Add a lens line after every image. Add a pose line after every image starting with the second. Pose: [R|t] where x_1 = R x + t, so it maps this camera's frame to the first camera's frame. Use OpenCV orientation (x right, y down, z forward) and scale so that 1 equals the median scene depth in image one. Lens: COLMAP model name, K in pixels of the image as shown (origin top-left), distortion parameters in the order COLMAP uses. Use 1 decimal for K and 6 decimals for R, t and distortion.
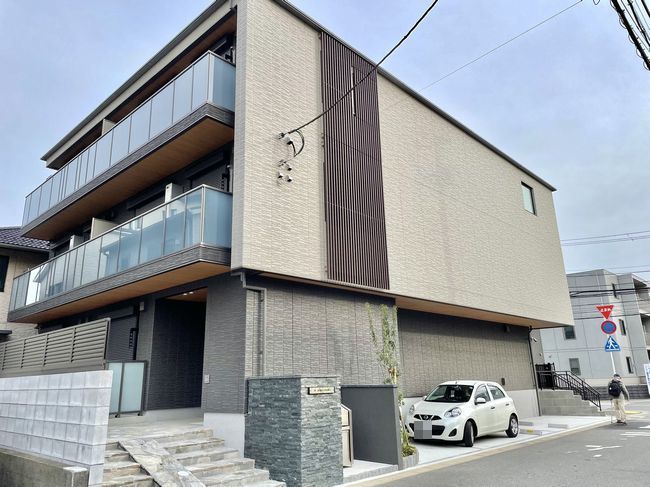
lens RADIAL K [[488.3, 0, 324.4], [0, 488.3, 232.3], [0, 0, 1]] dist [0.091434, -0.113490]
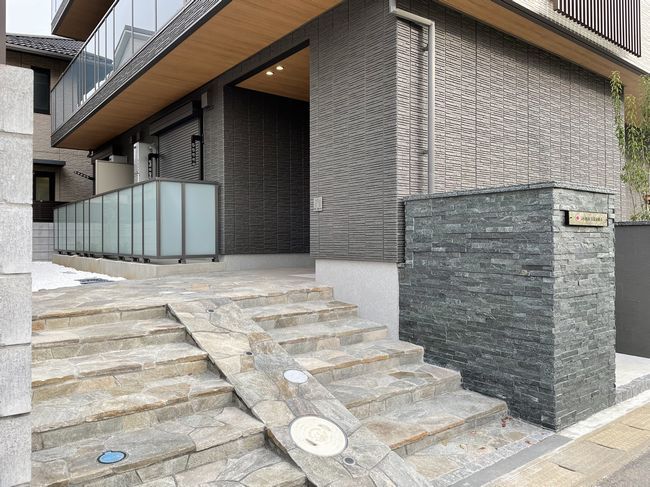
lens RADIAL K [[488.3, 0, 324.4], [0, 488.3, 232.3], [0, 0, 1]] dist [0.091434, -0.113490]
pose [[0.988429, 0.020098, -0.150348, -0.167045], [0.021632, 0.962375, 0.270862, 0.202158], [0.150135, -0.270980, 0.950805, 0.526912]]
